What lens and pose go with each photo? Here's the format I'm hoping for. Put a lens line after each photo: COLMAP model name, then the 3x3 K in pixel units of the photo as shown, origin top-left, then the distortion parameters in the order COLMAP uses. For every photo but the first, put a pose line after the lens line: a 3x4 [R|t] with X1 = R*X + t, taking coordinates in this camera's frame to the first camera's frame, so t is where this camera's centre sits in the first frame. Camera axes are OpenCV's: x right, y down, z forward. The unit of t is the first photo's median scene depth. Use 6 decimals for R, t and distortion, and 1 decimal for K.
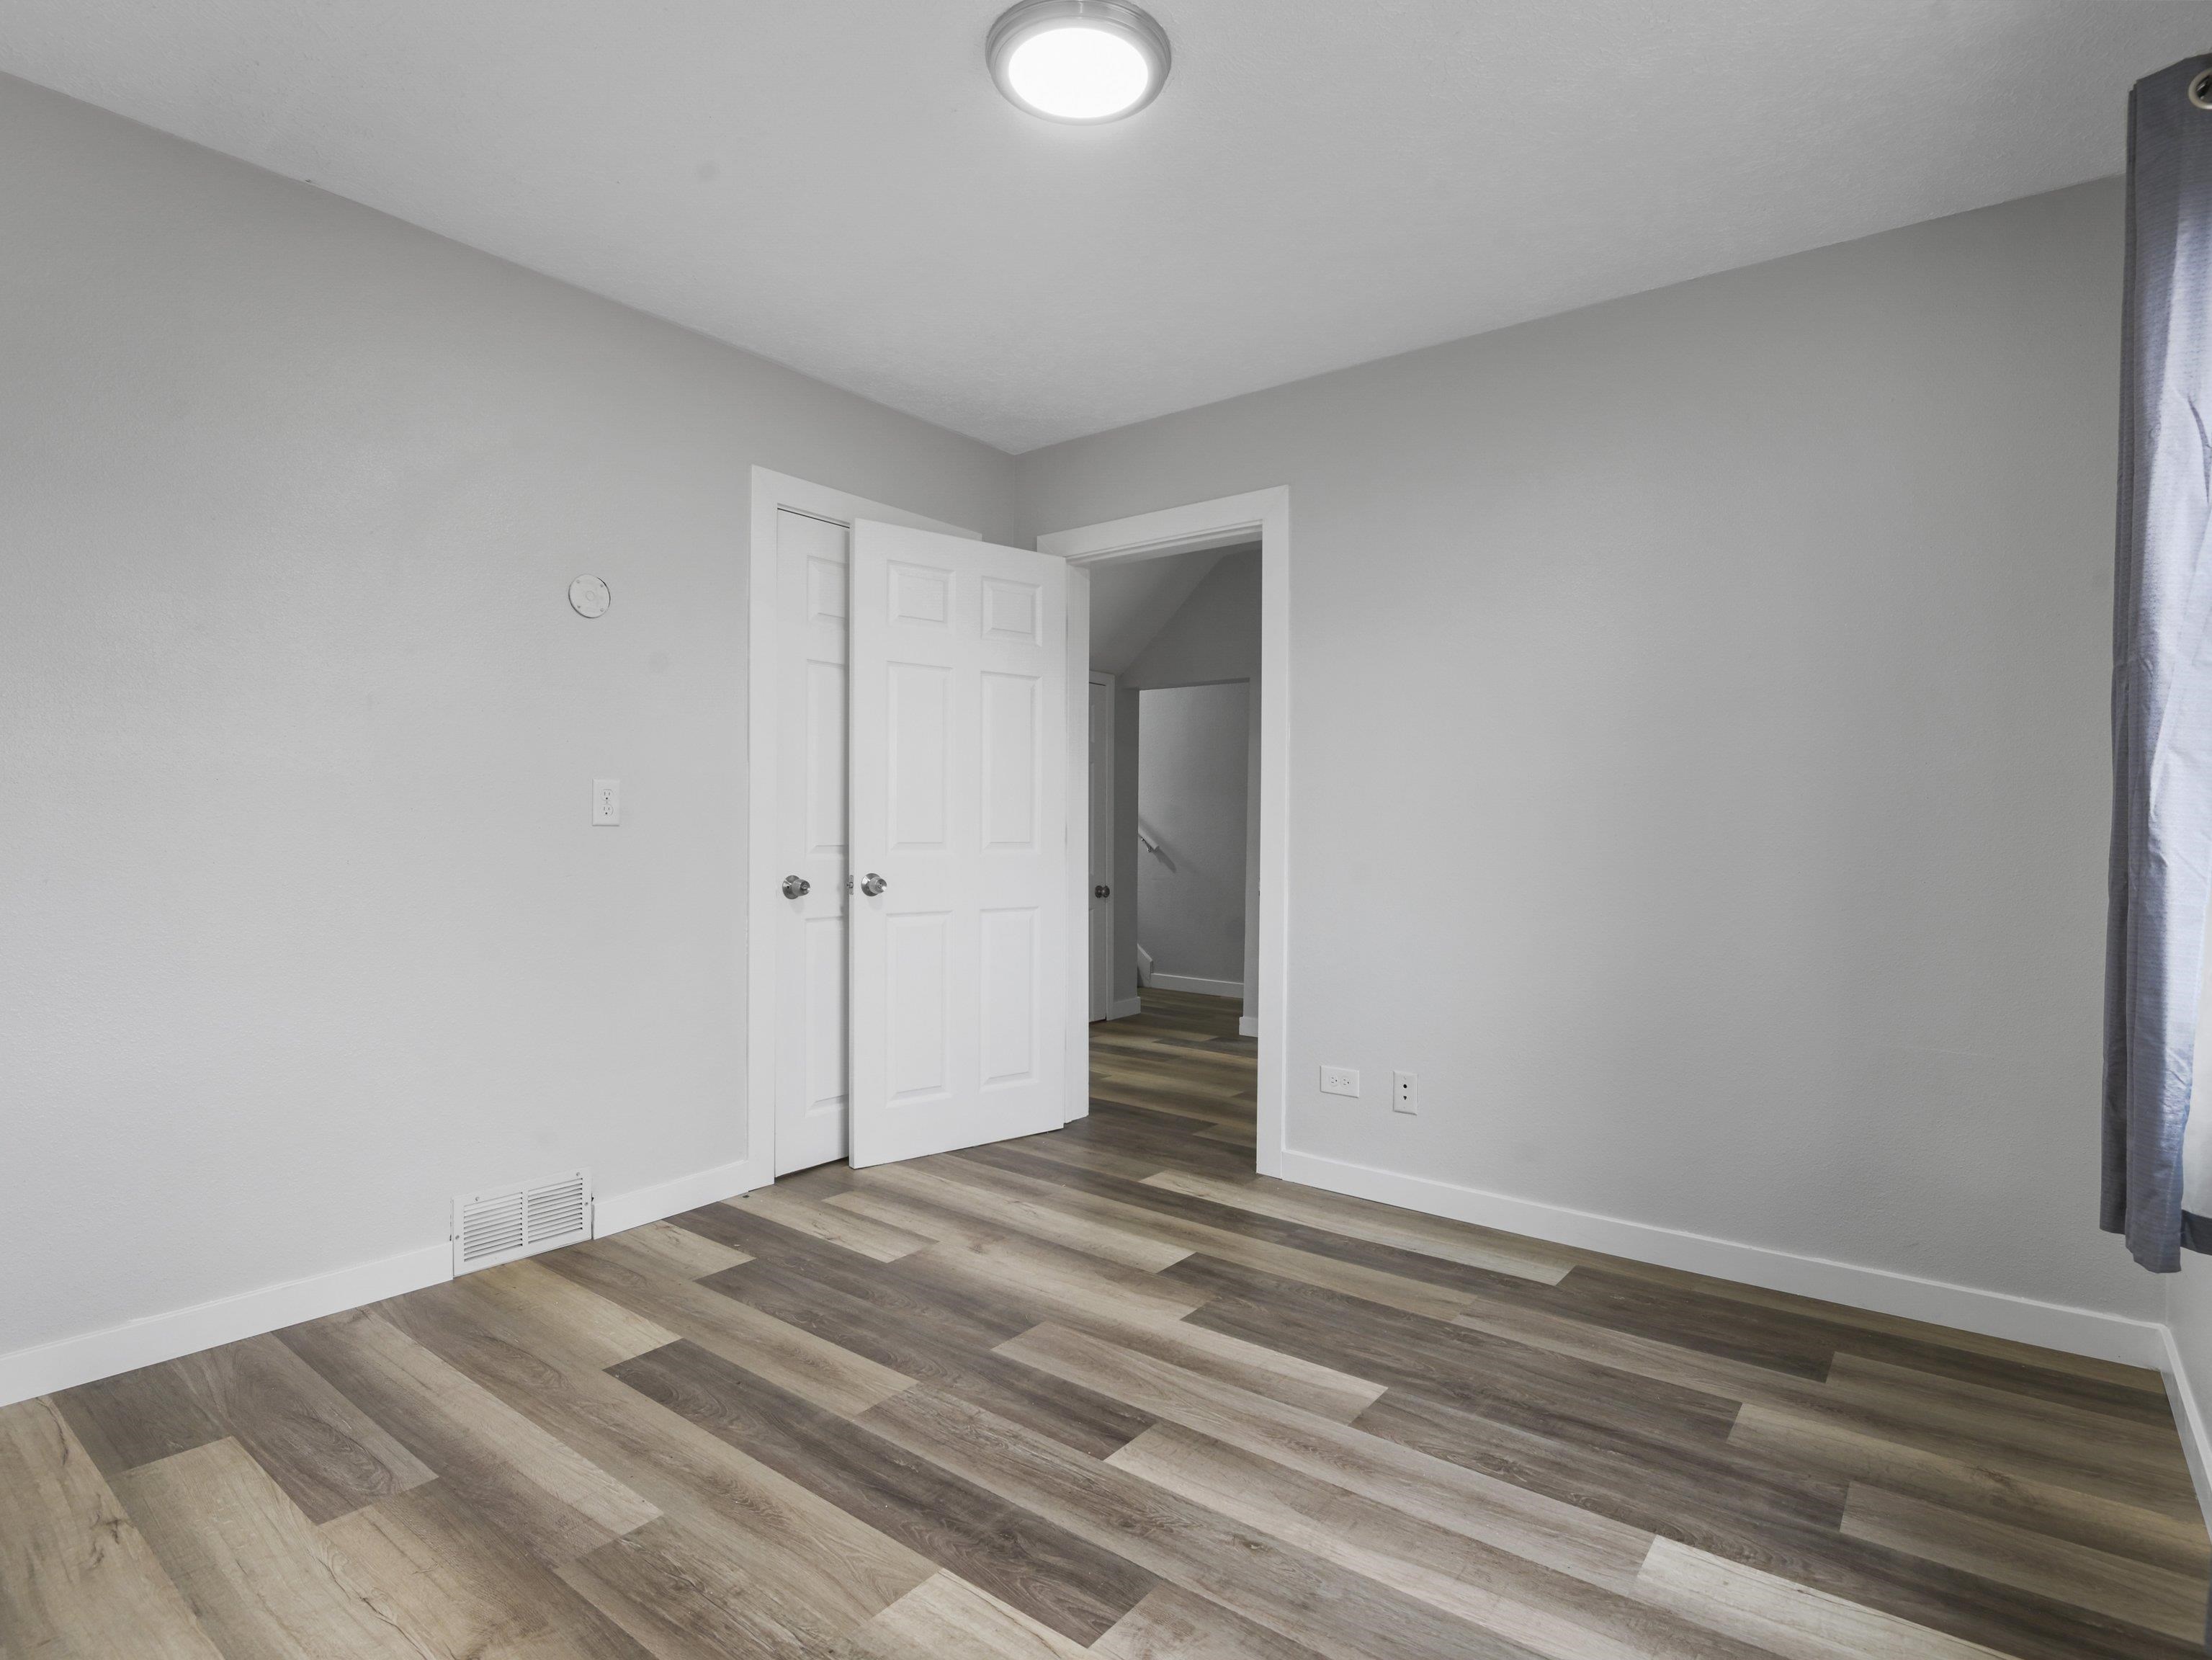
lens RADIAL K [[1157.3, 0, 1103.7], [0, 1157.3, 832.0], [0, 0, 1]] dist [-0.007302, -0.006996]
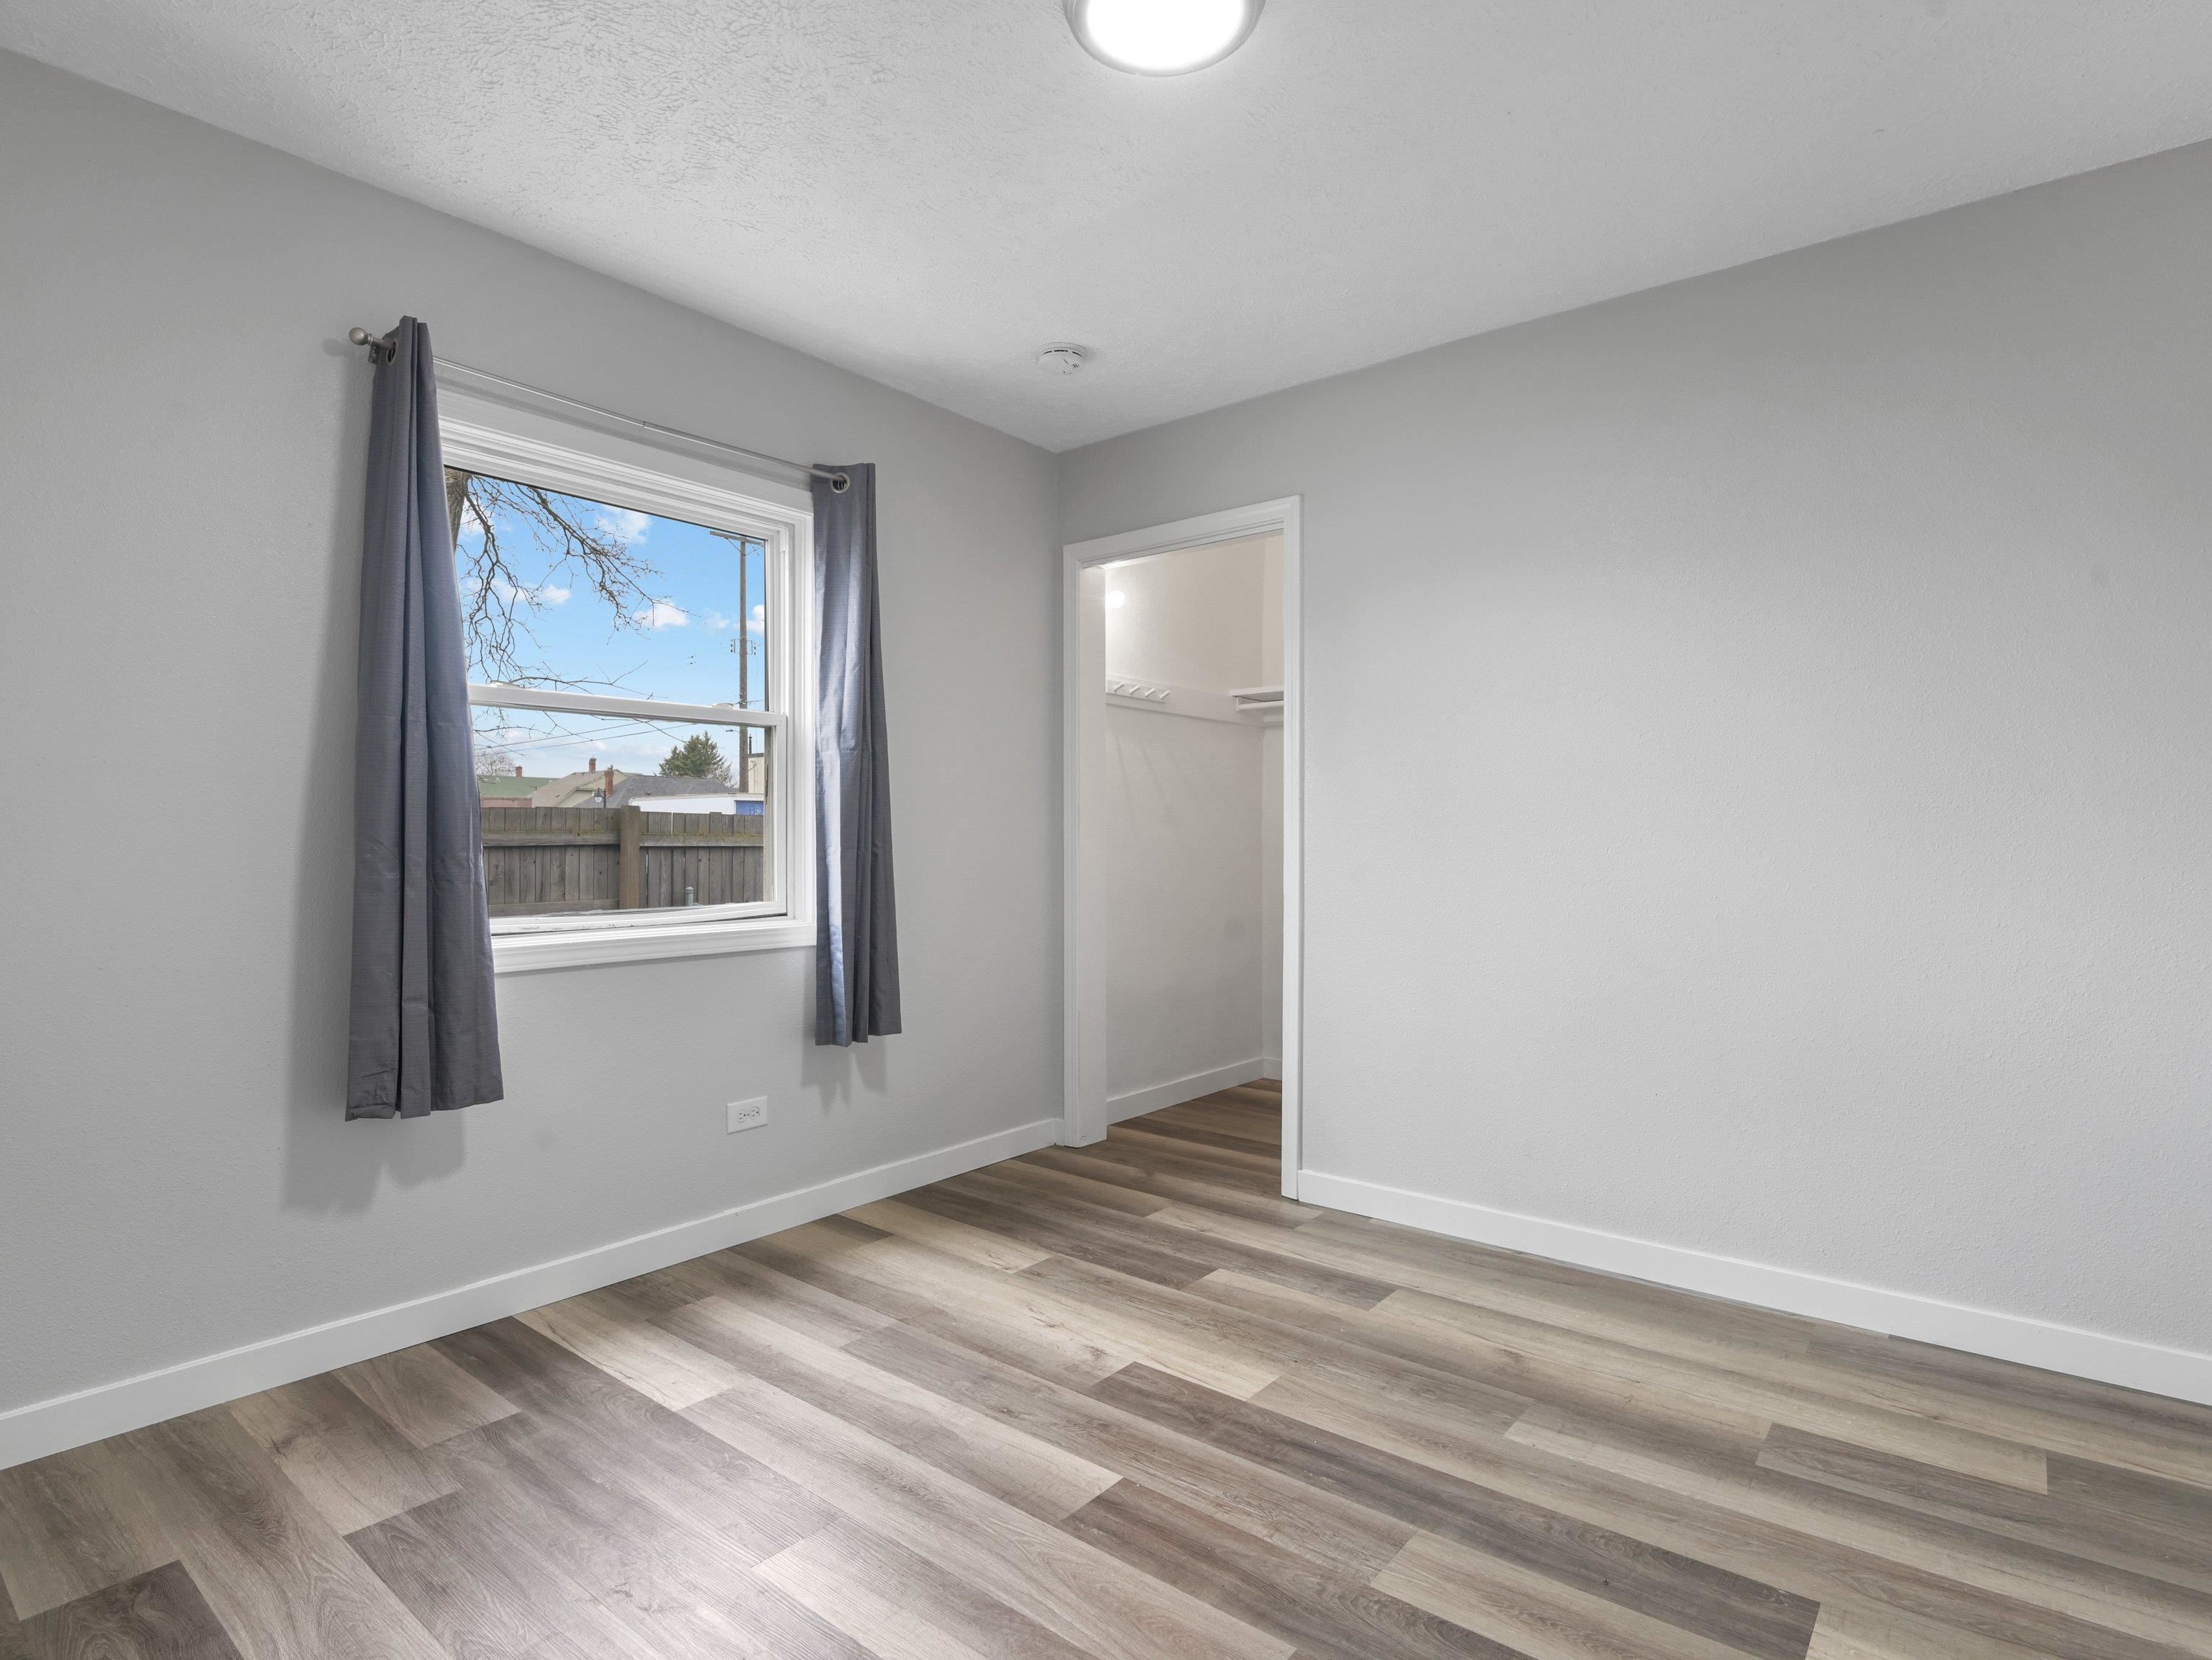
lens RADIAL K [[1157.3, 0, 1107.7], [0, 1157.3, 831.4], [0, 0, 1]] dist [-0.007302, -0.006996]
pose [[-0.999786, -0.008780, 0.018735, -0.000484], [-0.008783, 0.999961, -0.000112, -0.012215], [-0.018733, -0.000276, -0.999824, 2.031752]]
